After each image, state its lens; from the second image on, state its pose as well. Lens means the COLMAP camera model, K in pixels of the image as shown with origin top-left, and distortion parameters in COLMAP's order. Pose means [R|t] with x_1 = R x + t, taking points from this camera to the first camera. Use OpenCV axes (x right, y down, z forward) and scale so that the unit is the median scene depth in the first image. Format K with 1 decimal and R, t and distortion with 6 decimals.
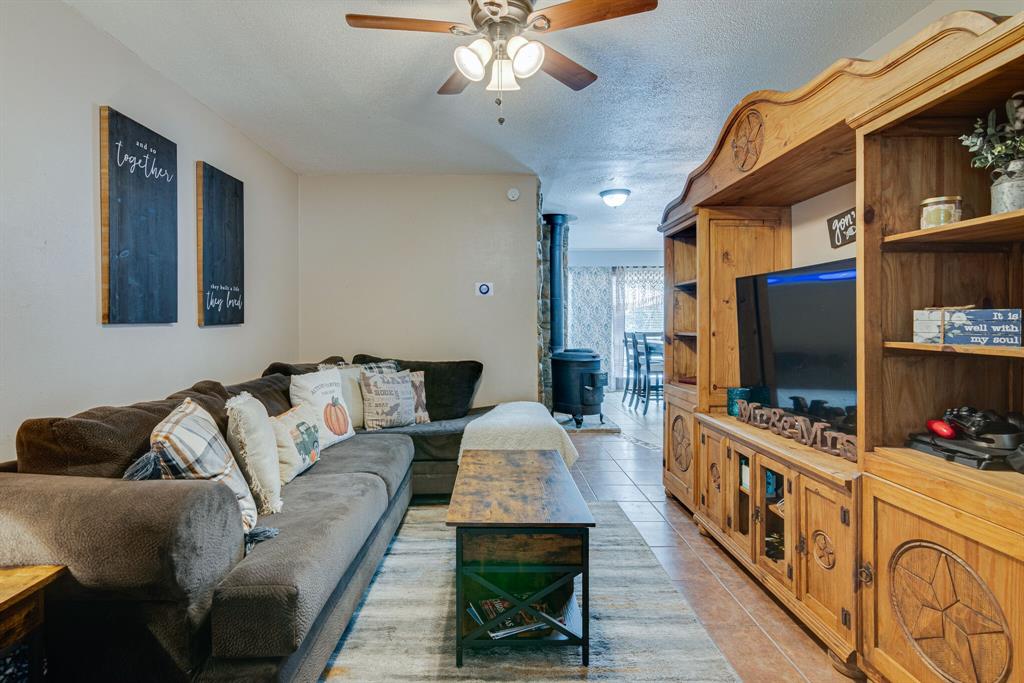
lens RADIAL K [[497.0, 0, 478.3], [0, 497.0, 319.2], [0, 0, 1]] dist [-0.001129, -0.002420]
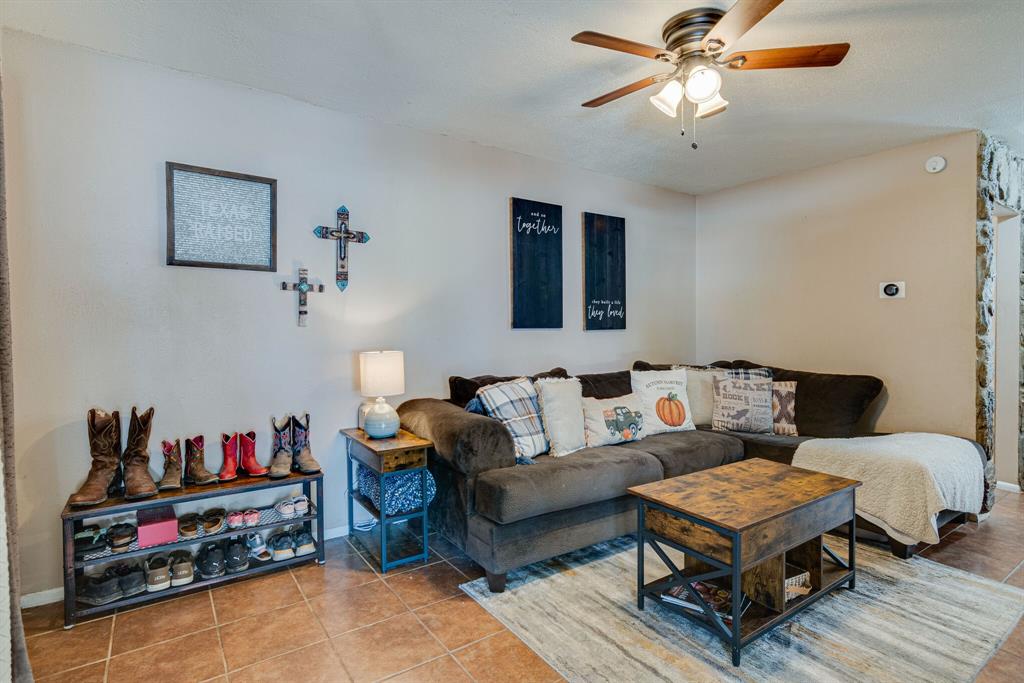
lens RADIAL K [[497.0, 0, 506.7], [0, 497.0, 336.3], [0, 0, 1]] dist [-0.001129, -0.002420]
pose [[0.576423, 0.022007, -0.816855, 0.479383], [-0.002053, 0.999673, 0.025484, -0.005606], [0.817149, -0.013012, 0.576280, 0.018338]]
